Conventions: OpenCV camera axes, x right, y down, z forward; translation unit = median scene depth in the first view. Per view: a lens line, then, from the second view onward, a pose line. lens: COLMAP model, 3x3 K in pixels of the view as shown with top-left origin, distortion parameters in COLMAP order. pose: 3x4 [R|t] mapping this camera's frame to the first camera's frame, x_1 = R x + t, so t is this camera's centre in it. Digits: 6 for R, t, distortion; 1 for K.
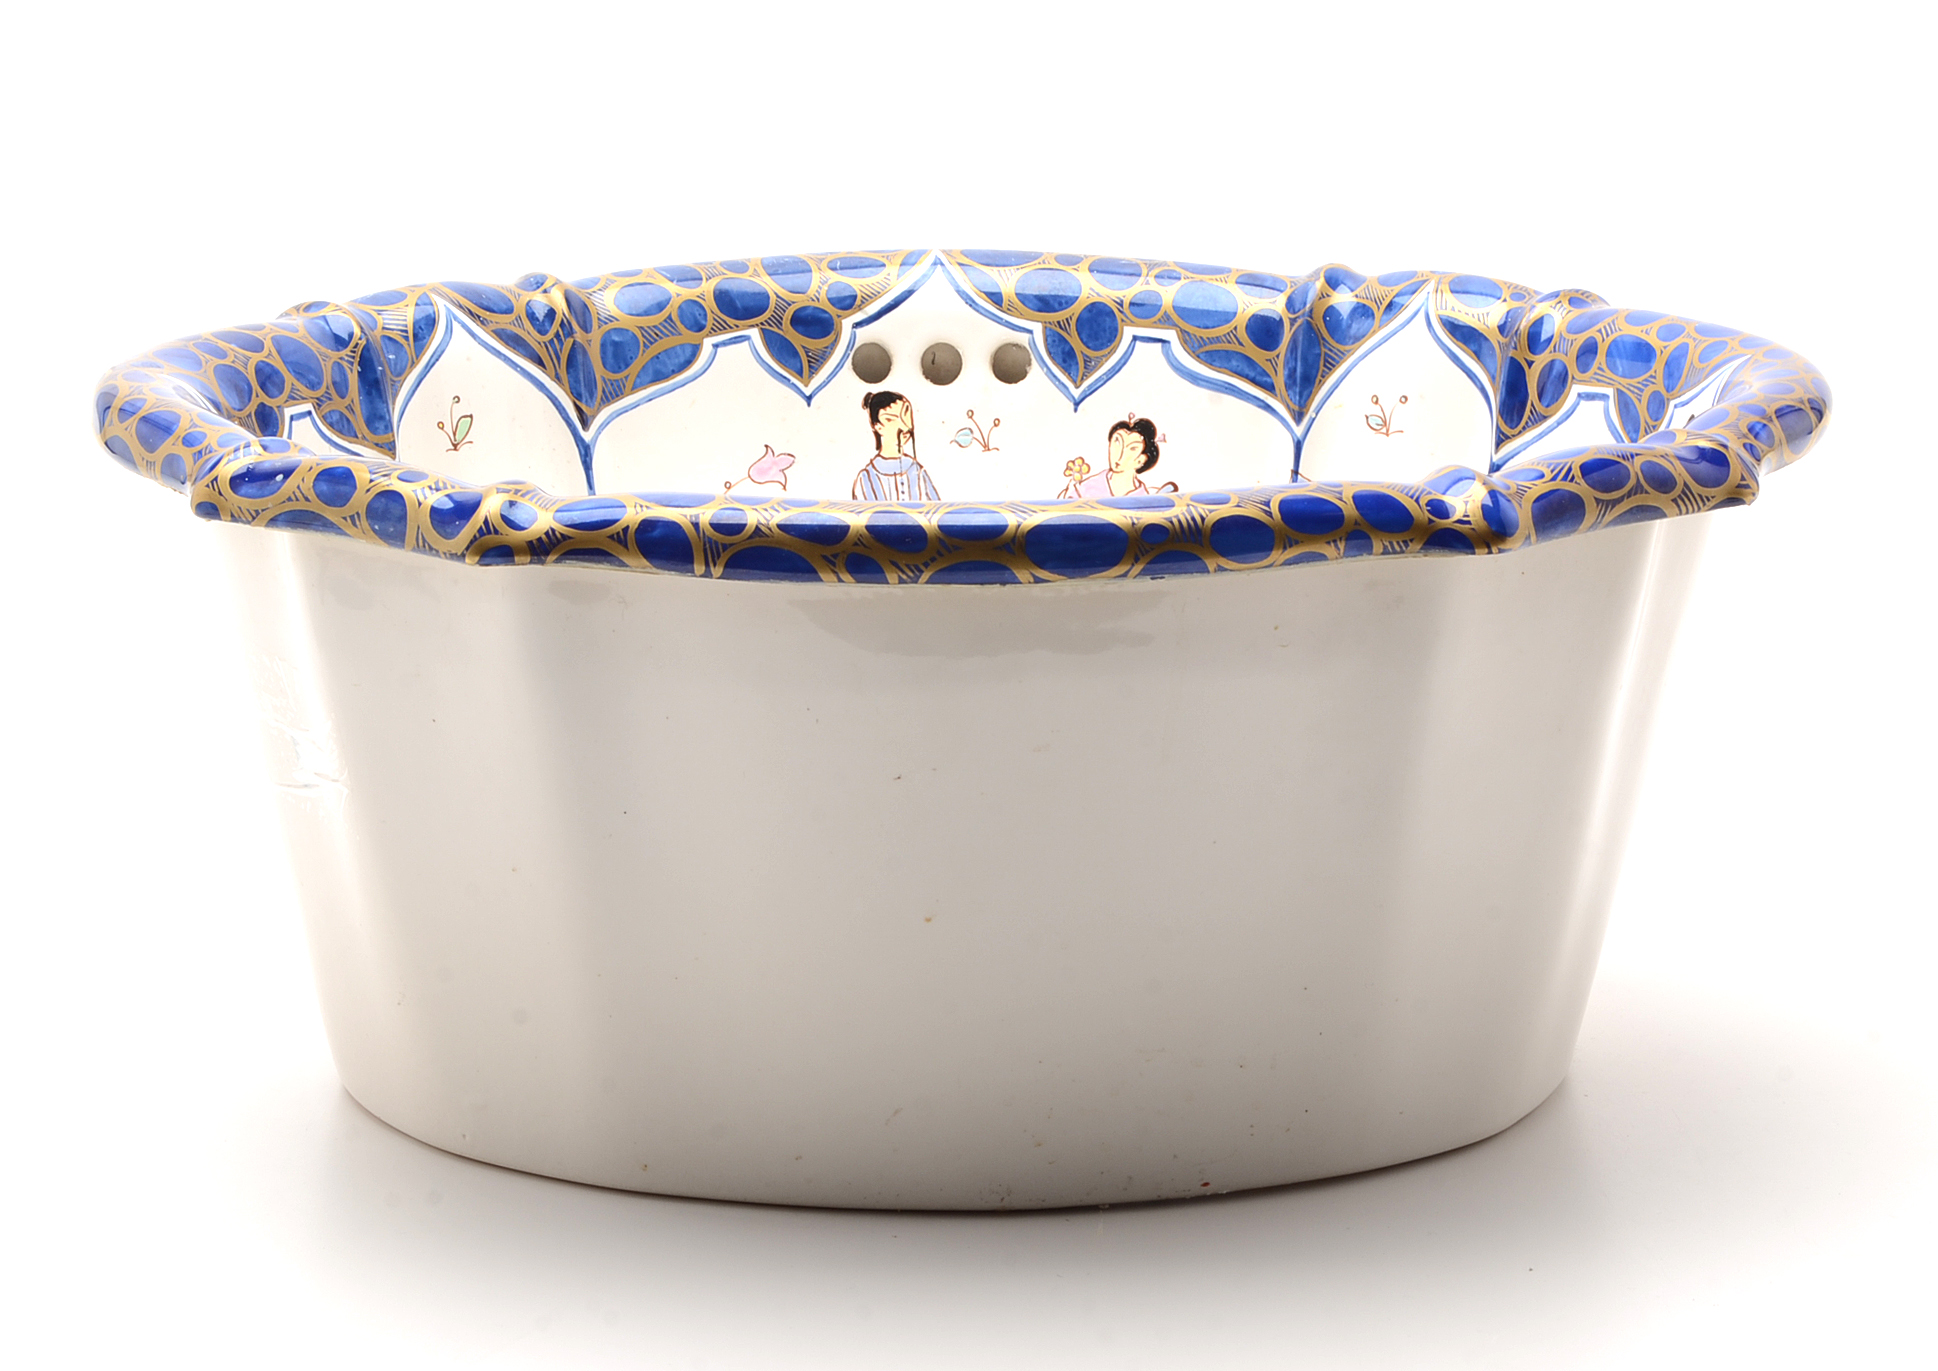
lens RADIAL K [[5499.5, 0, 969.0], [0, 5499.5, 685.5], [0, 0, 1]] dist [0.066213, 0.351501]
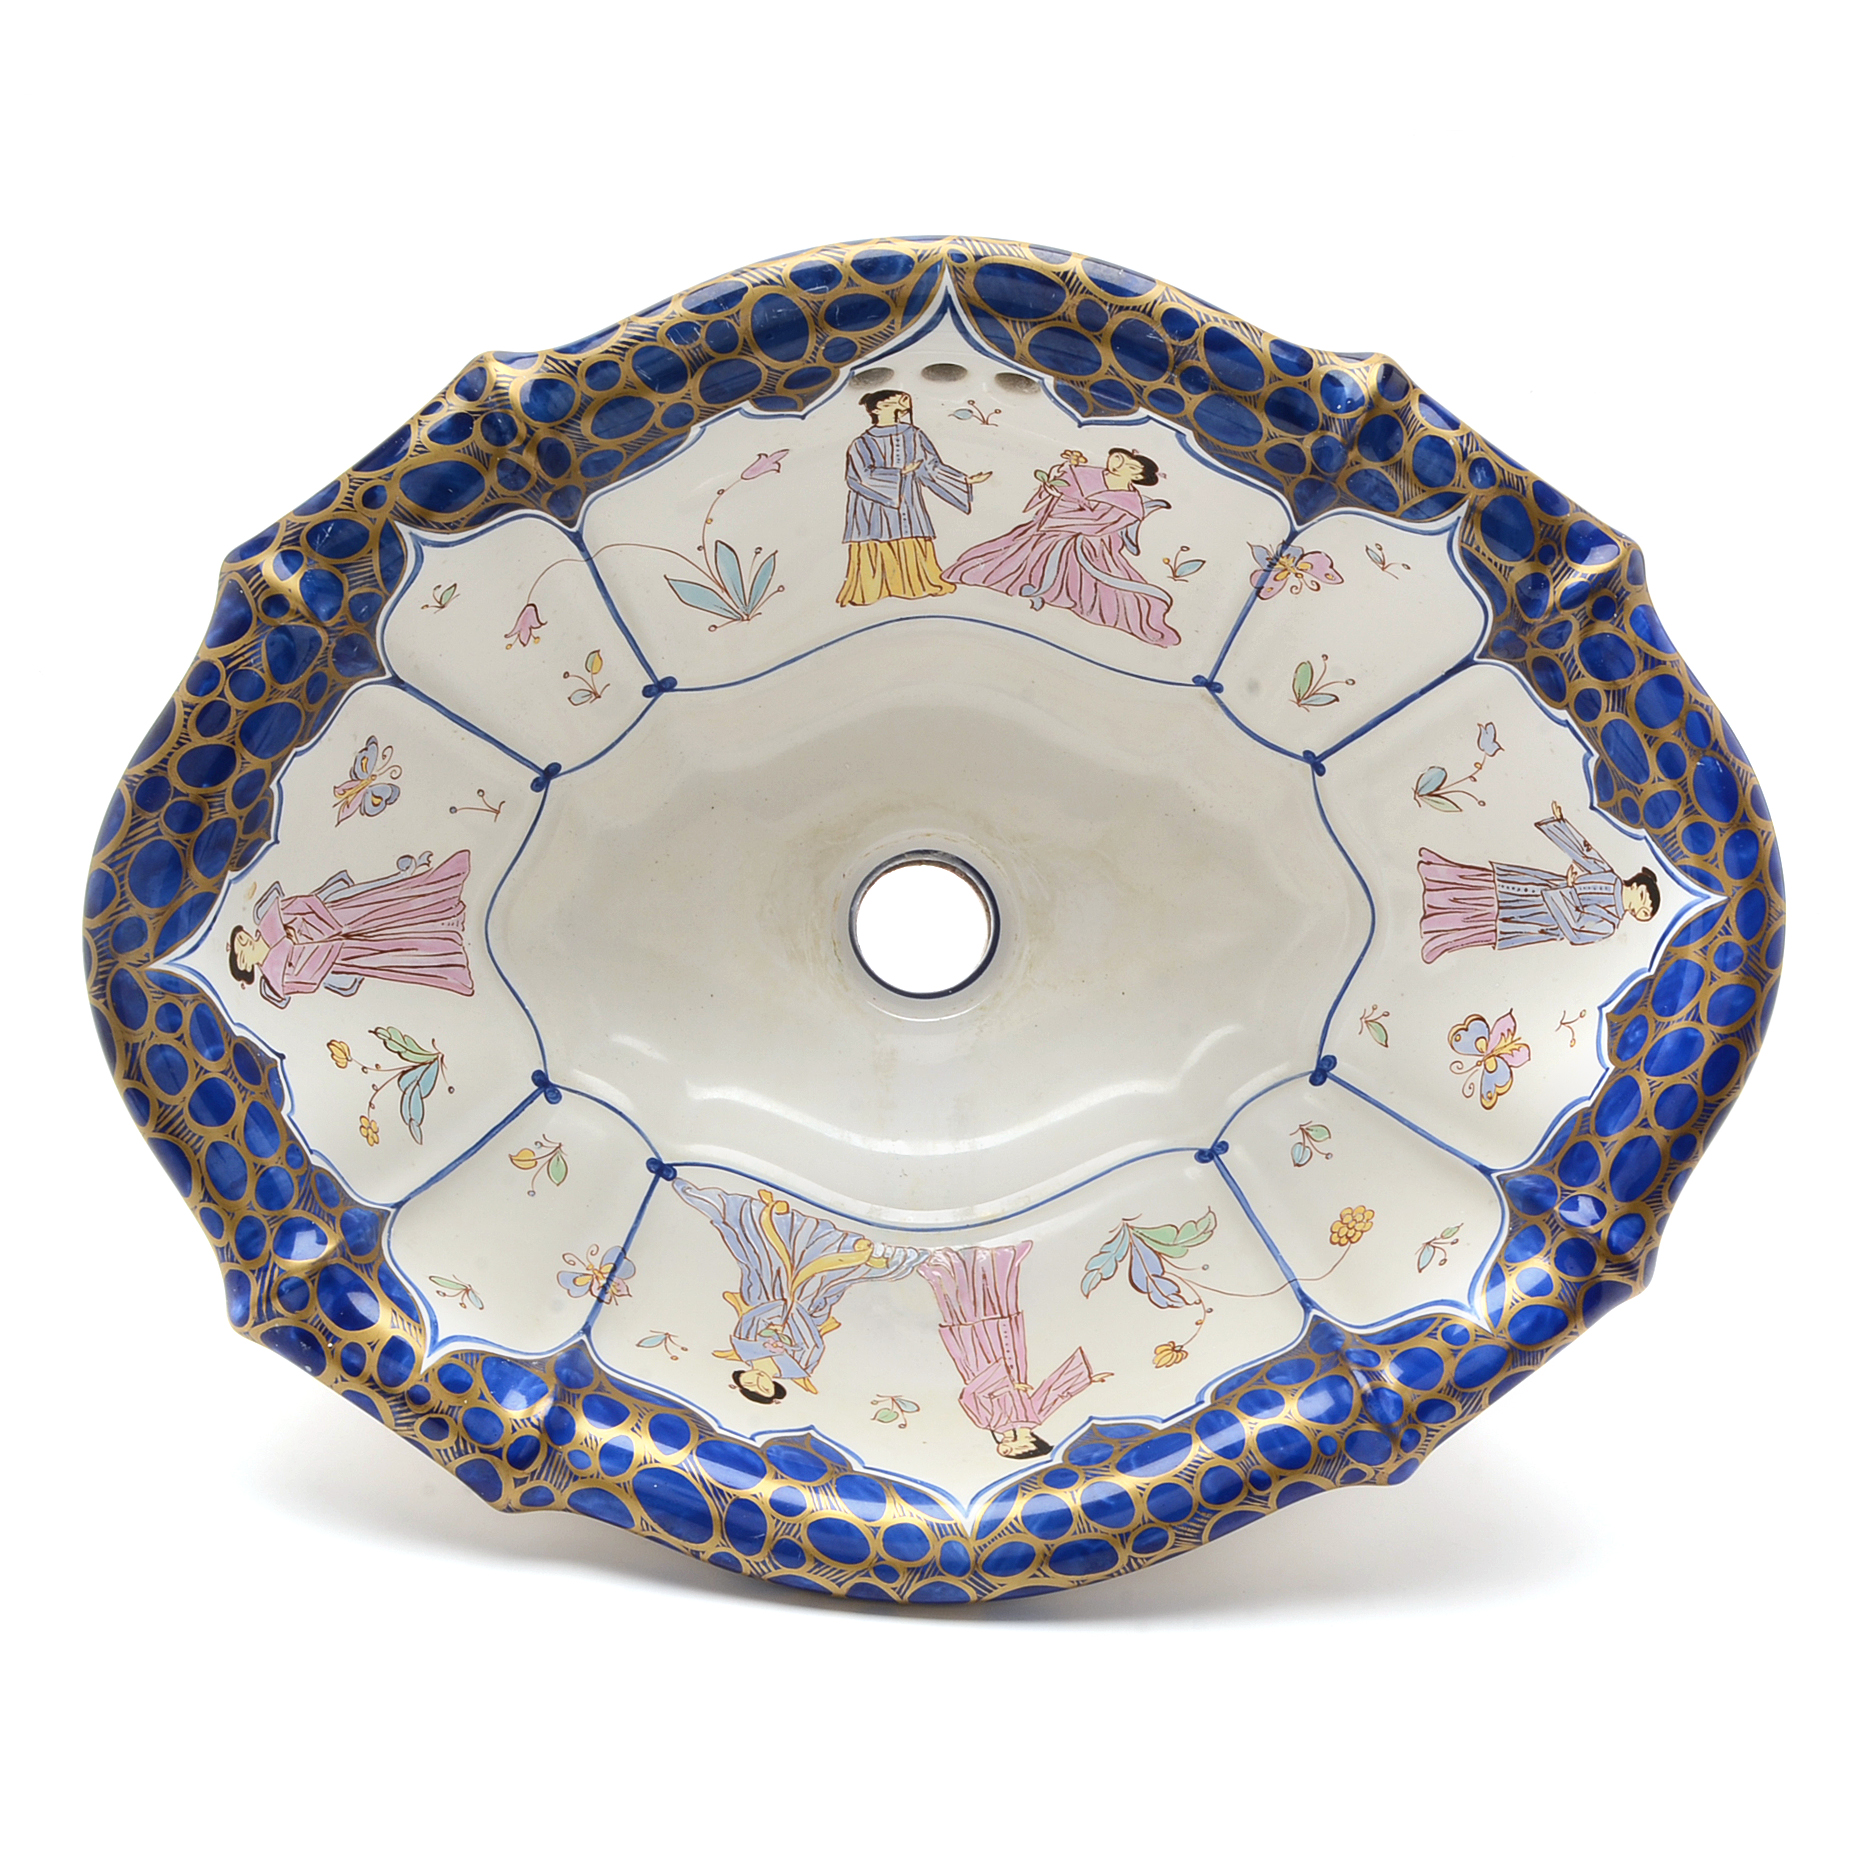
lens RADIAL K [[2538.1, 0, 1011.2], [0, 2538.1, 948.2], [0, 0, 1]] dist [-0.057789, 0.011300]
pose [[0.996360, 0.033985, 0.078176, -0.024529], [-0.084019, 0.236635, 0.967959, -0.462358], [0.014397, -0.971004, 0.238629, 0.810841]]
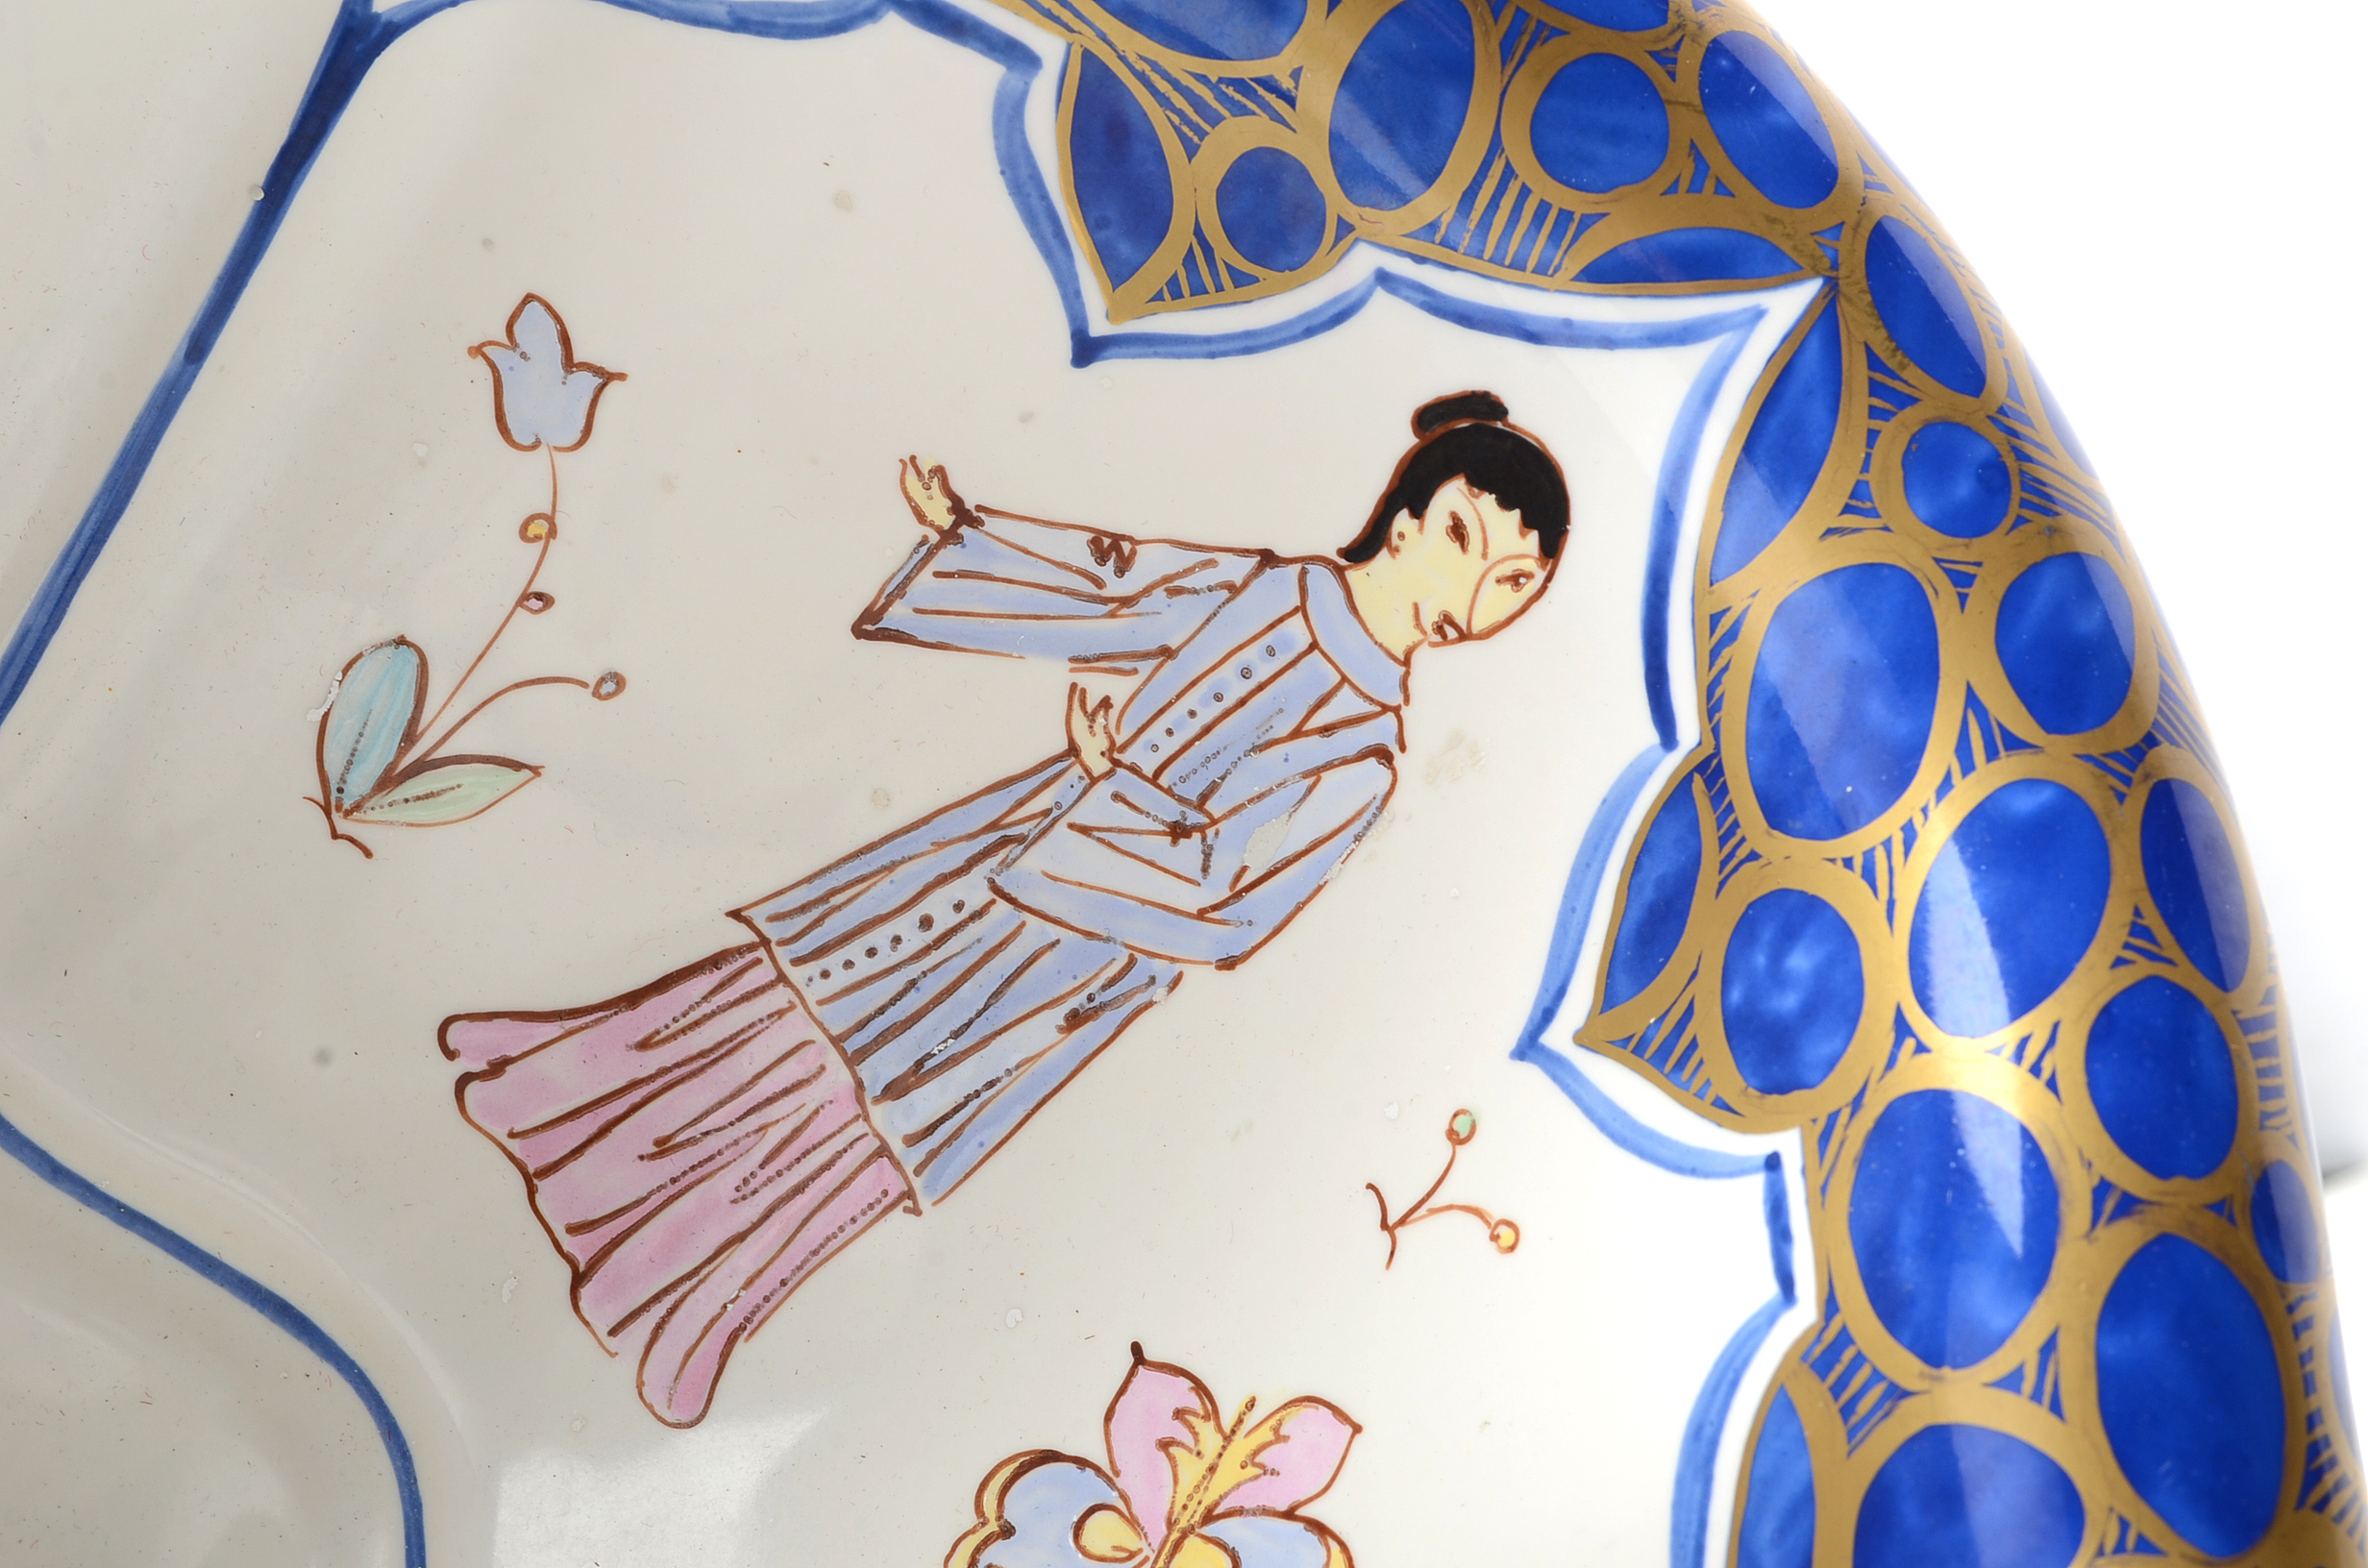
lens RADIAL K [[4619.4, 0, 1158.1], [0, 4619.4, 796.5], [0, 0, 1]] dist [0.009615, 0.082683]
pose [[0.746180, -0.261071, 0.612419, -0.013411], [-0.321060, 0.664745, 0.674562, -0.162529], [-0.583212, -0.699968, 0.412200, 0.845778]]
